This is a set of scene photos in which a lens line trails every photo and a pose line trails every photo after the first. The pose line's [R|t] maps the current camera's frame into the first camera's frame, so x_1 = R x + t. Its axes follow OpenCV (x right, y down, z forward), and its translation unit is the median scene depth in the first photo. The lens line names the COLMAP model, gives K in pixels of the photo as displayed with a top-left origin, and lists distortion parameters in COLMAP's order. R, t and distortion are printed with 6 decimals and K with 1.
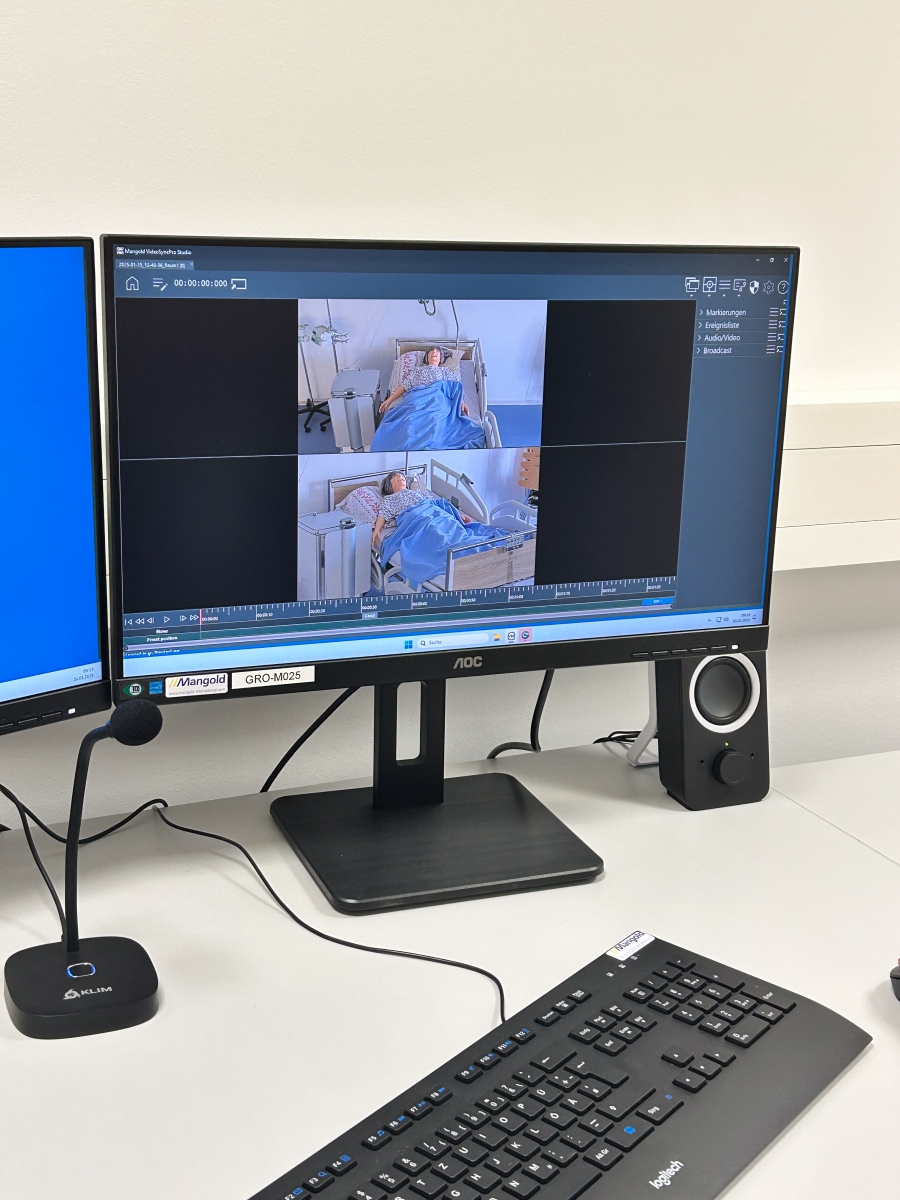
lens RADIAL K [[1550.5, 0, 450.0], [0, 1550.5, 600.0], [0, 0, 1]] dist [0.014738, 0.021776]
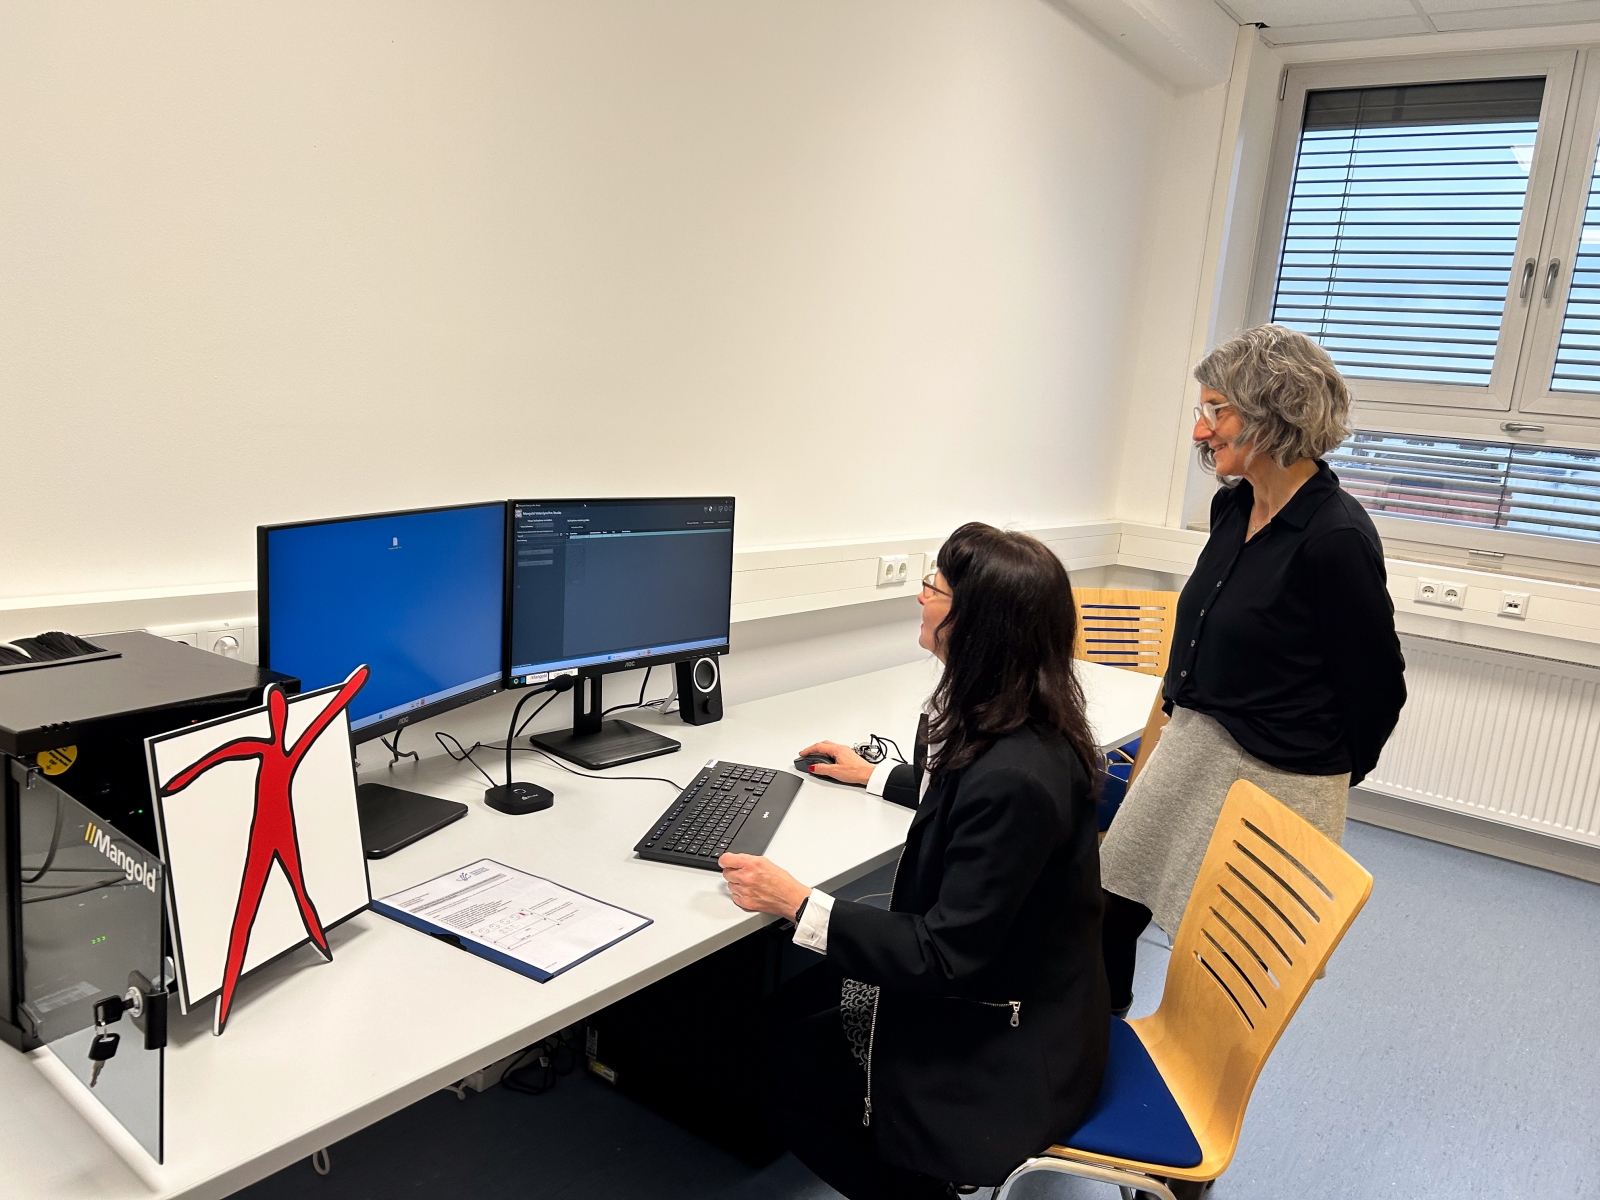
lens RADIAL K [[1214.8, 0, 800.0], [0, 1214.8, 600.0], [0, 0, 1]] dist [0.053010, -0.075735]
pose [[0.880960, -0.050205, 0.470519, -0.619928], [0.088397, 0.994312, -0.059411, 0.074218], [-0.464860, 0.093931, 0.880387, -0.788402]]
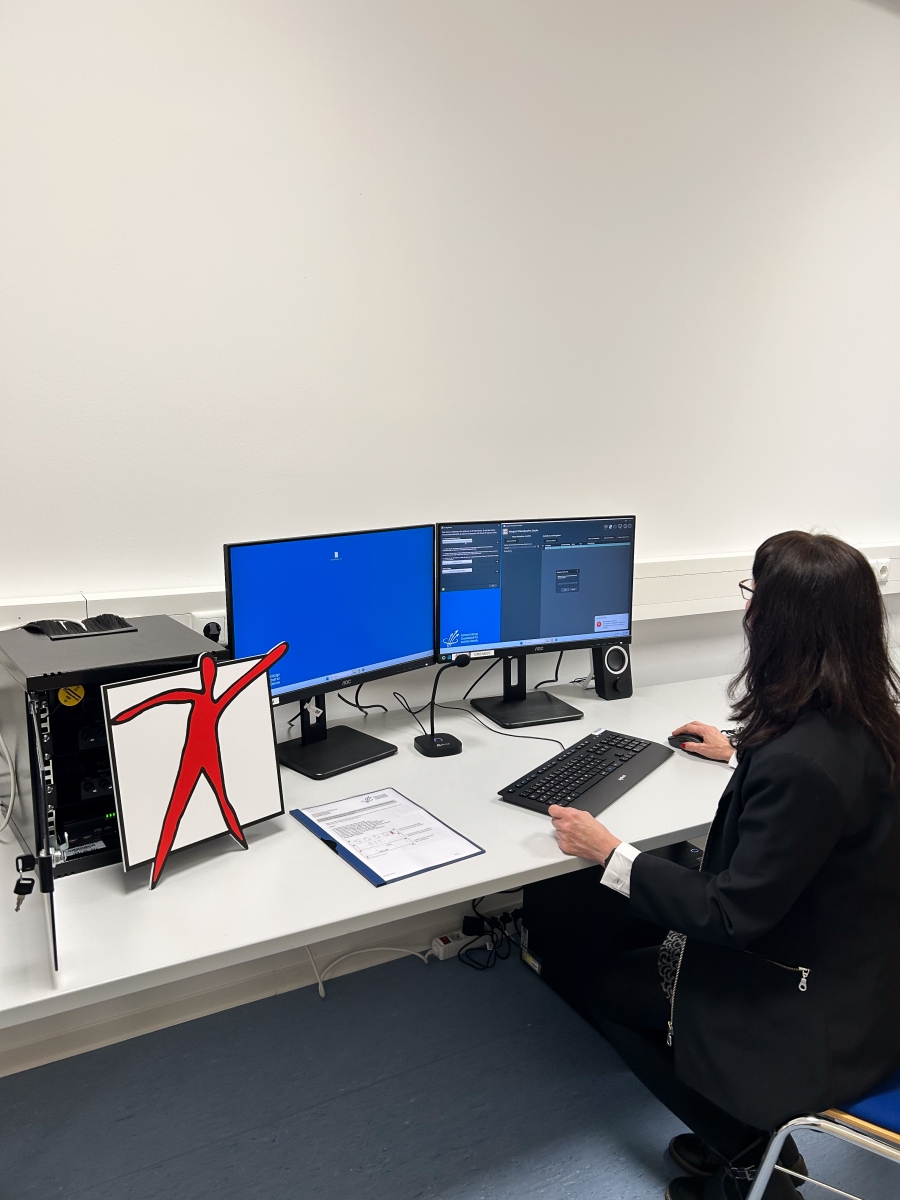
lens RADIAL K [[911.1, 0, 443.8], [0, 911.1, 594.4], [0, 0, 1]] dist [0.053010, -0.075735]
pose [[0.997976, -0.035667, 0.052638, -0.263028], [0.040427, 0.994909, -0.092311, 0.089472], [-0.049078, 0.094252, 0.994338, -0.804022]]
